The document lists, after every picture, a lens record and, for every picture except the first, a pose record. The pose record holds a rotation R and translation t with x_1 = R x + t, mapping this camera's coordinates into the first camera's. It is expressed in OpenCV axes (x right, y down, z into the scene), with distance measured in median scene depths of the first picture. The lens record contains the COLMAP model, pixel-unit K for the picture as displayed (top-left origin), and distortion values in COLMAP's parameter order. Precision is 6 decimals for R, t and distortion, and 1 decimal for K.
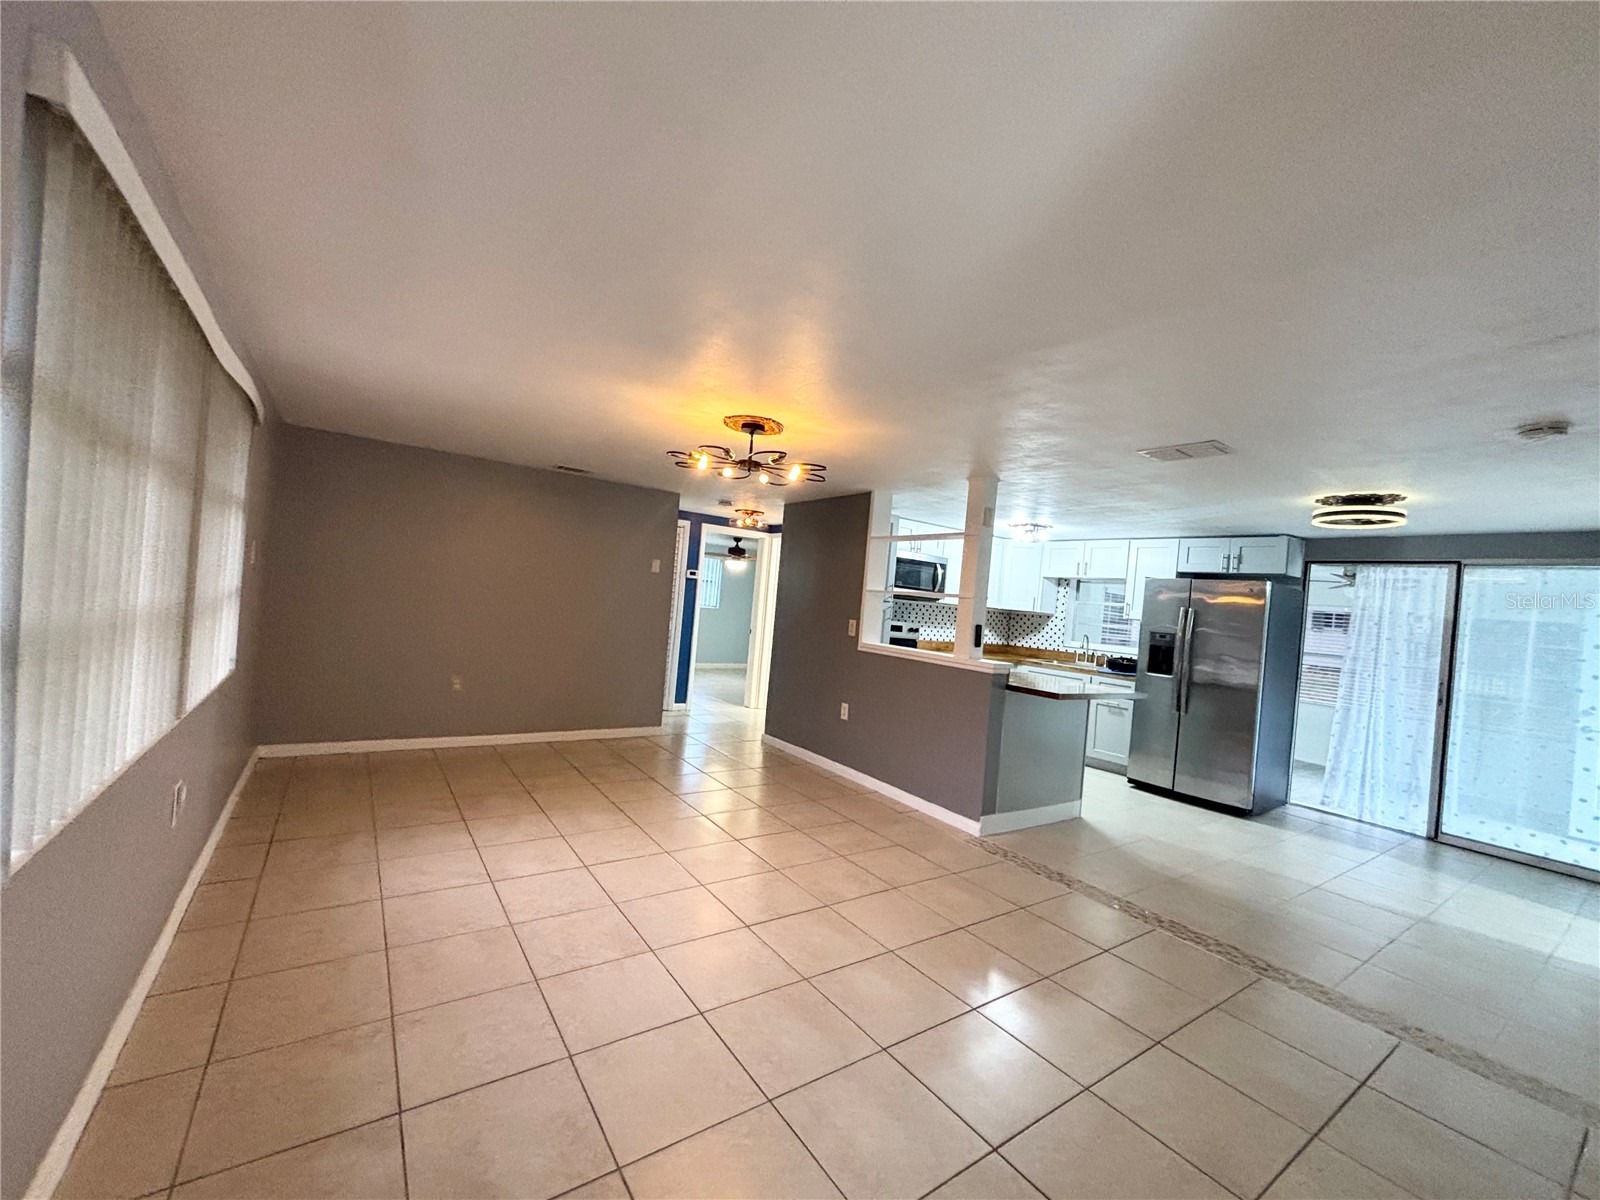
lens RADIAL K [[644.6, 0, 802.4], [0, 644.6, 604.7], [0, 0, 1]] dist [0.004074, 0.000310]
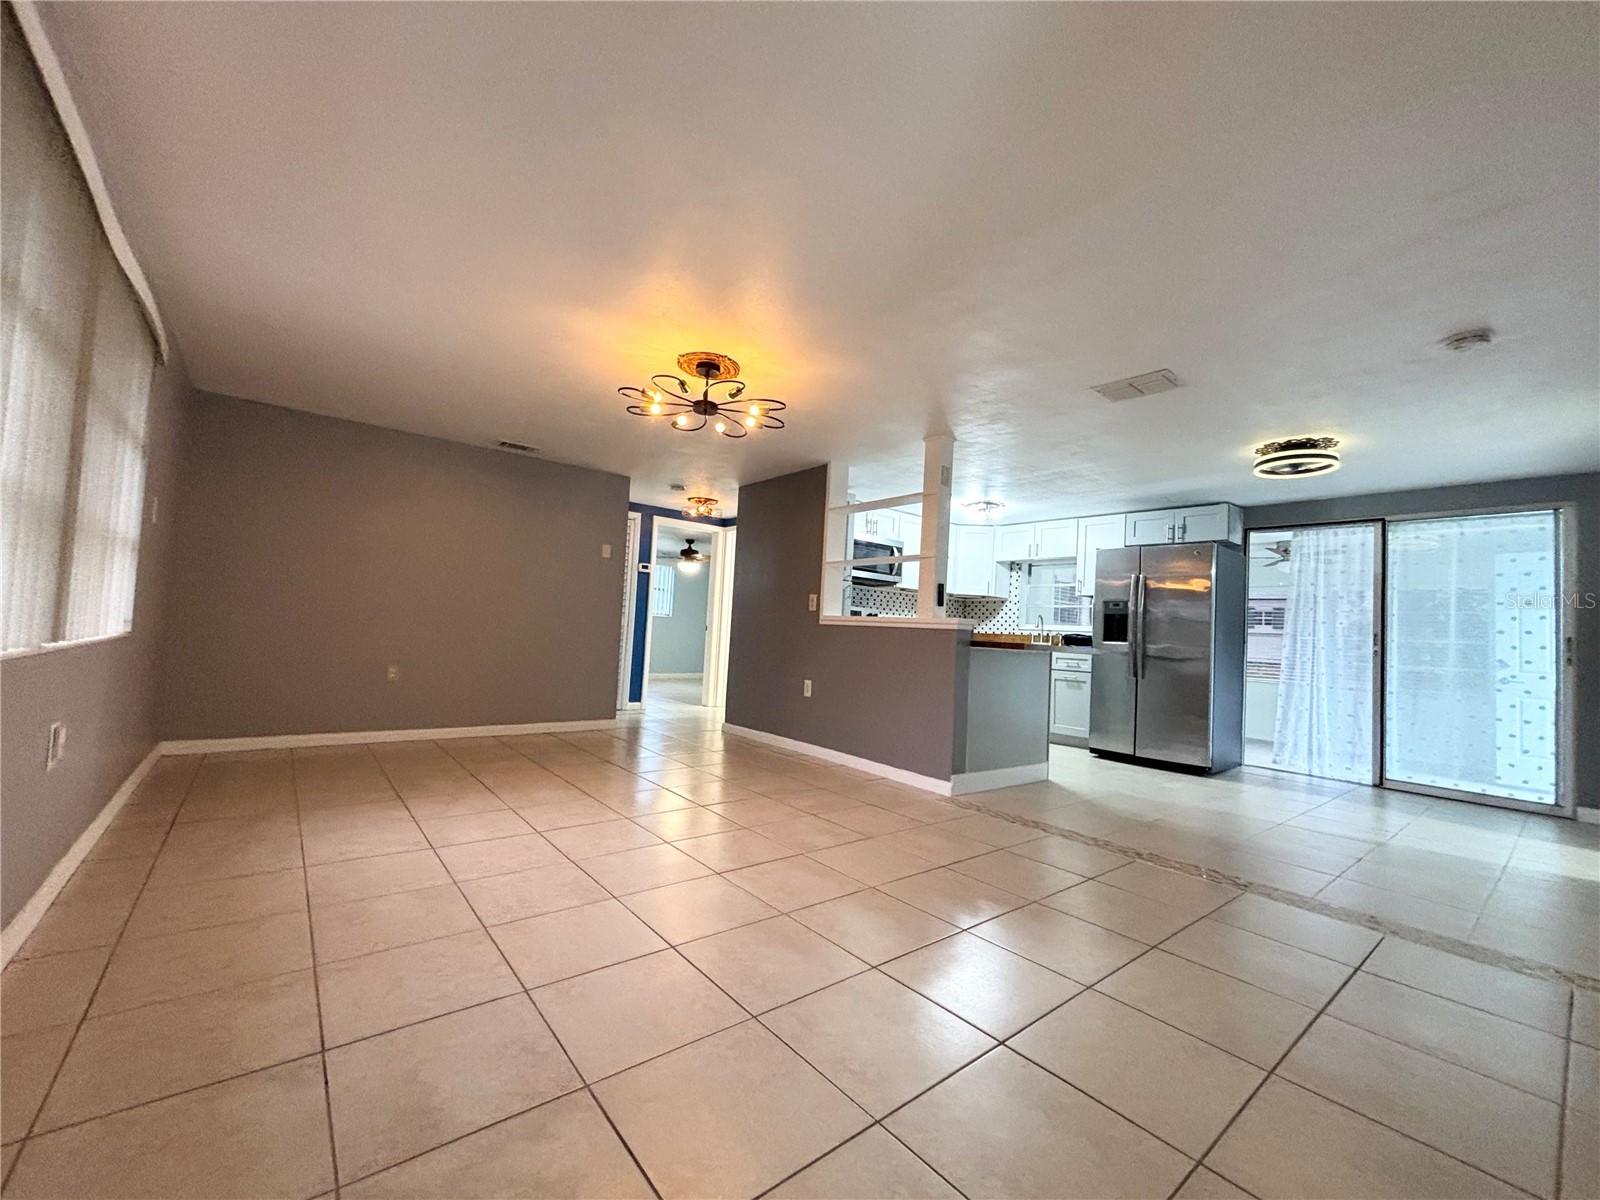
lens RADIAL K [[644.6, 0, 801.8], [0, 644.6, 602.4], [0, 0, 1]] dist [0.004074, 0.000310]
pose [[0.996822, -0.029124, 0.074152, -0.011688], [0.032254, 0.998623, -0.041362, 0.076831], [-0.072846, 0.043623, 0.996389, 0.023616]]
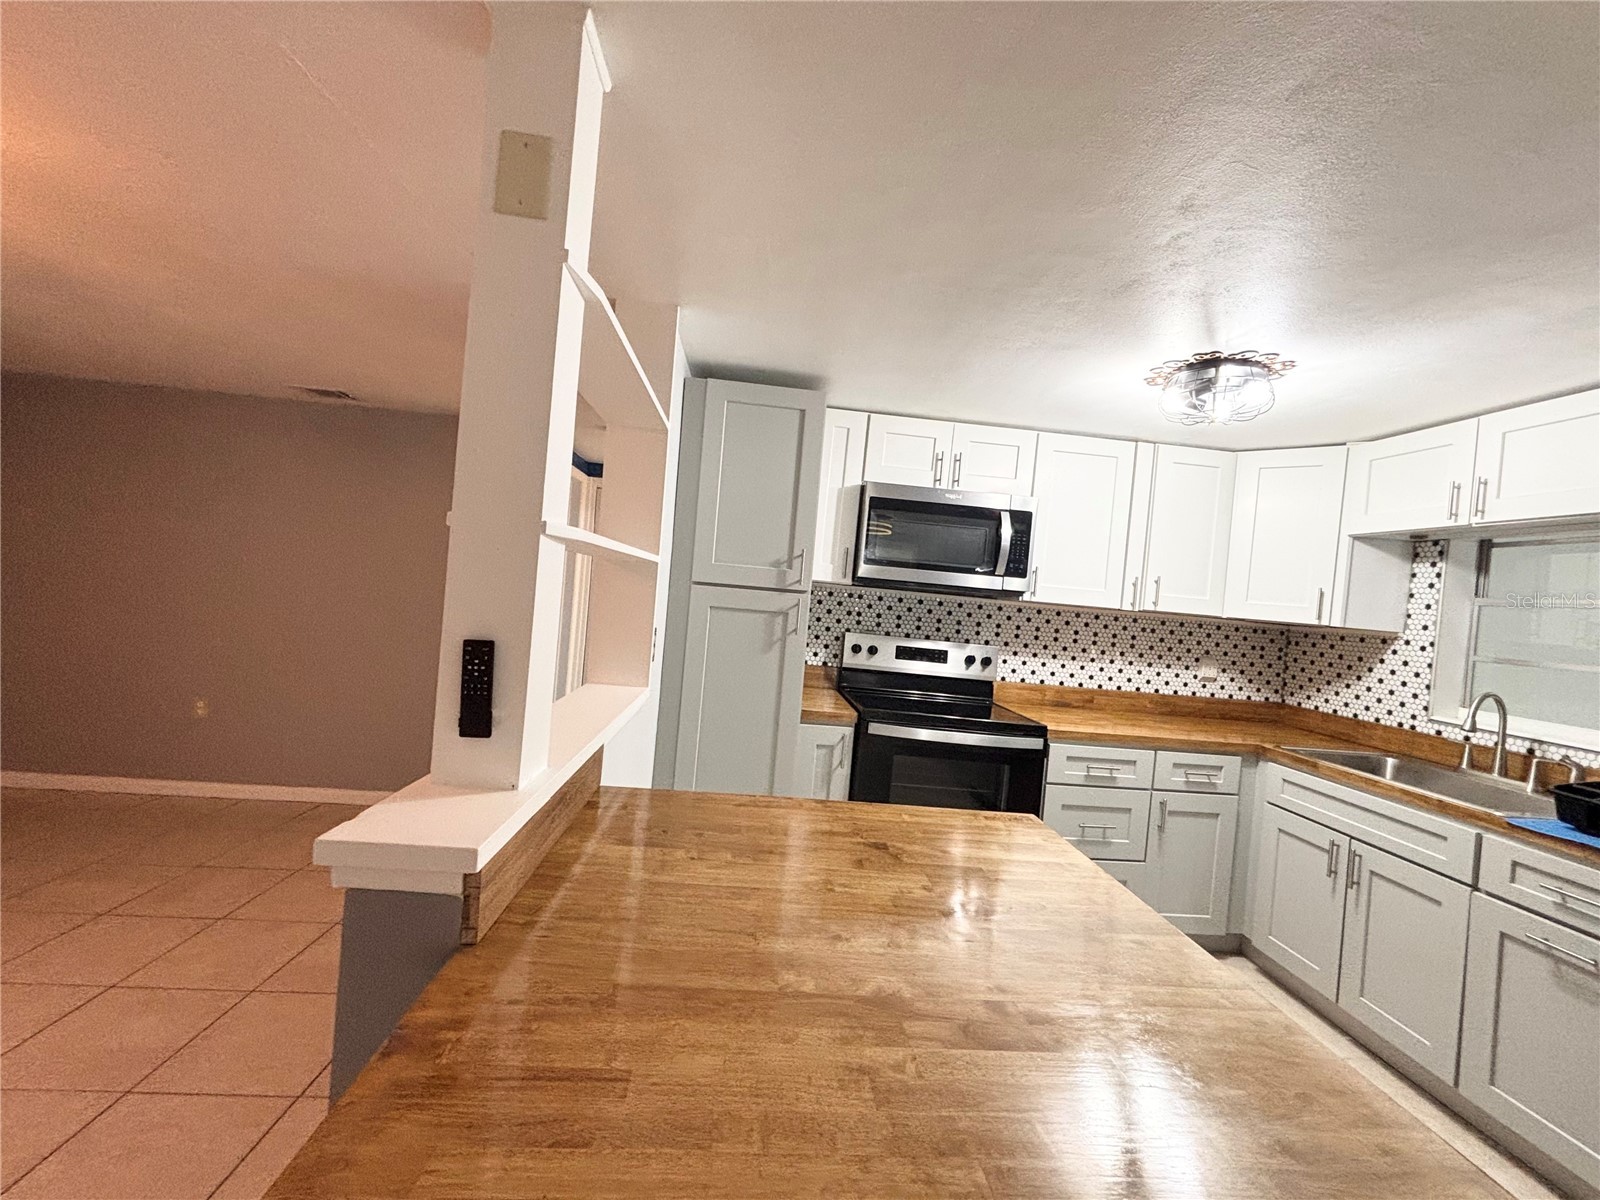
lens RADIAL K [[644.6, 0, 802.3], [0, 644.6, 607.4], [0, 0, 1]] dist [0.004074, 0.000310]
pose [[0.861358, -0.005882, -0.507964, 0.411187], [-0.011855, 0.999428, -0.031676, 0.022901], [0.507860, 0.033307, 0.860796, 0.716110]]
